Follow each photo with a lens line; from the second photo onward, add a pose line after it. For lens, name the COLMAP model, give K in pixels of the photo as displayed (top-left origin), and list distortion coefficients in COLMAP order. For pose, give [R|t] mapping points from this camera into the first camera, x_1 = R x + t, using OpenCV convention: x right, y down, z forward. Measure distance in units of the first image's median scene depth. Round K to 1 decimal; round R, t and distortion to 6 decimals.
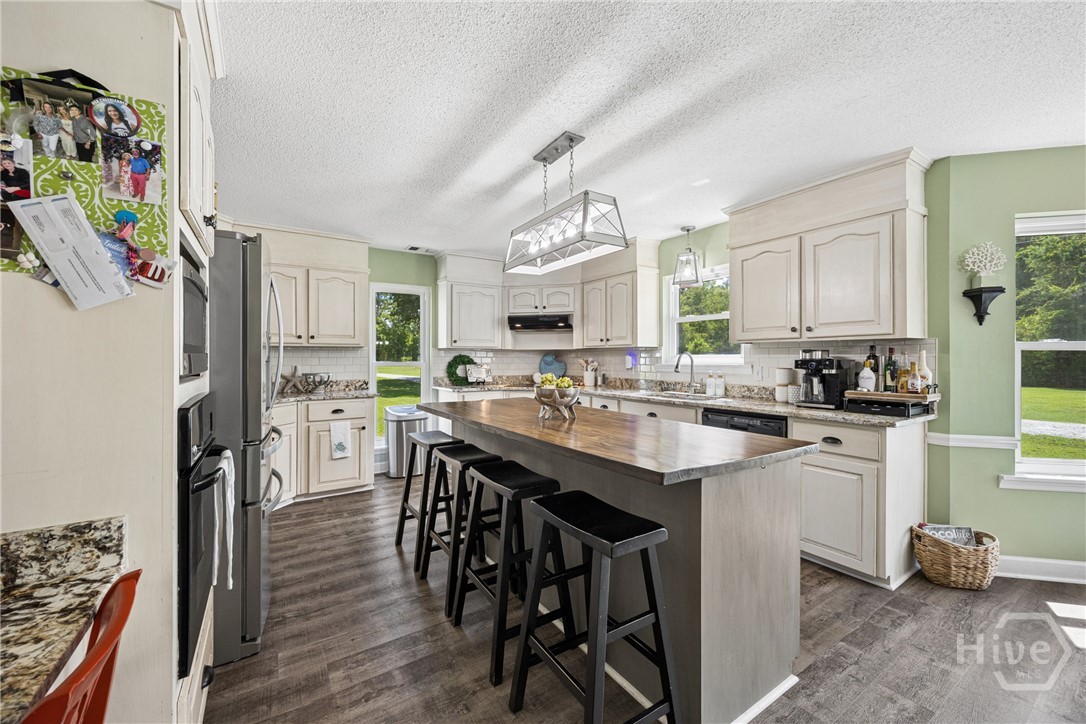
lens RADIAL K [[422.0, 0, 543.0], [0, 422.0, 362.0], [0, 0, 1]] dist [0.000572, 0.000034]
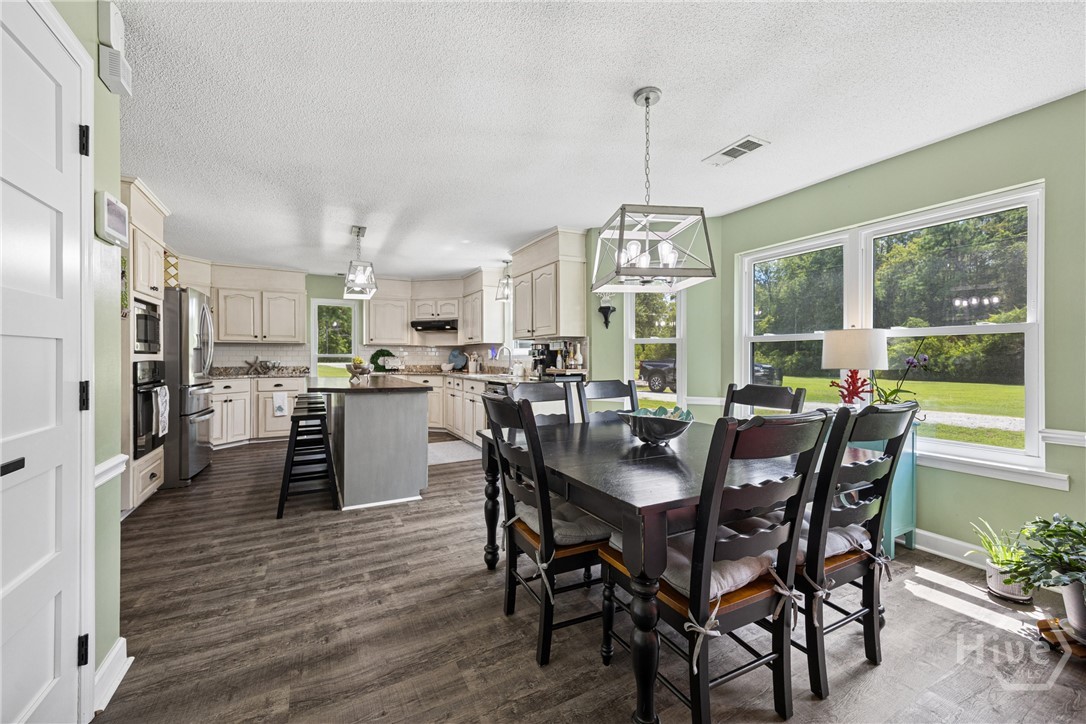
lens RADIAL K [[423.5, 0, 547.2], [0, 423.5, 363.1], [0, 0, 1]] dist [-0.003142, -0.000219]
pose [[0.997606, 0.002207, -0.069124, 0.898282], [-0.001939, 0.999990, 0.003942, 0.043557], [0.069132, -0.003799, 0.997600, -0.697160]]
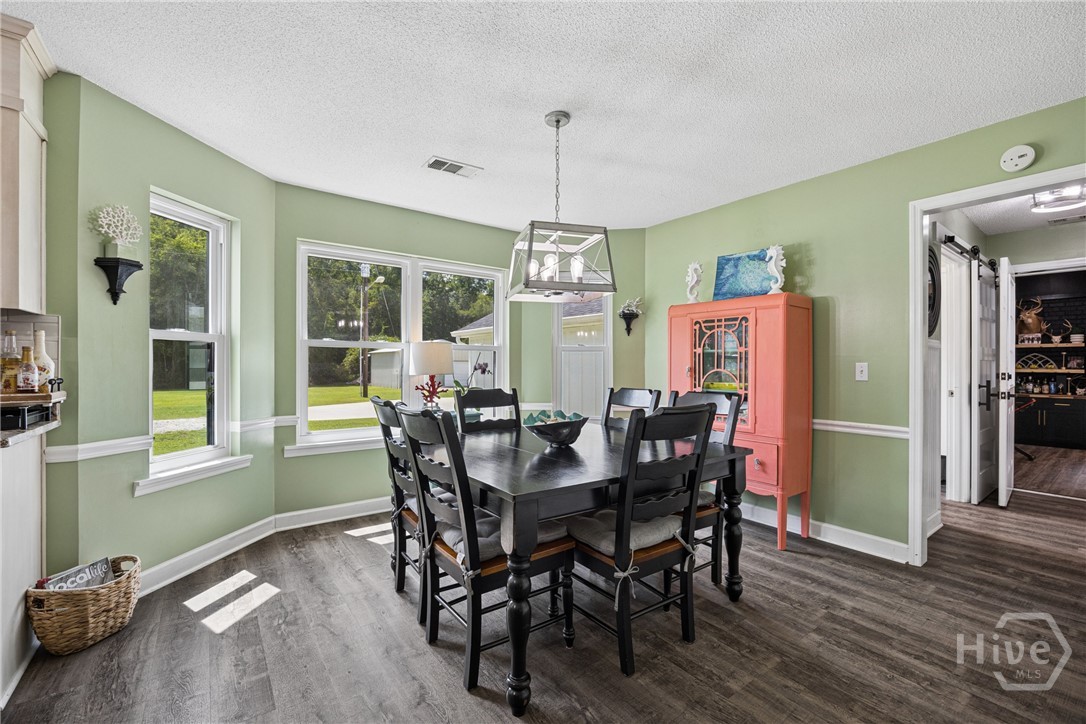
lens RADIAL K [[464.6, 0, 547.5], [0, 464.6, 363.1], [0, 0, 1]] dist [-0.002608, -0.000731]
pose [[-0.059038, 0.003602, 0.998249, 0.089918], [0.003929, 0.999987, -0.003376, 0.031949], [-0.998248, 0.003722, -0.059051, 0.212615]]
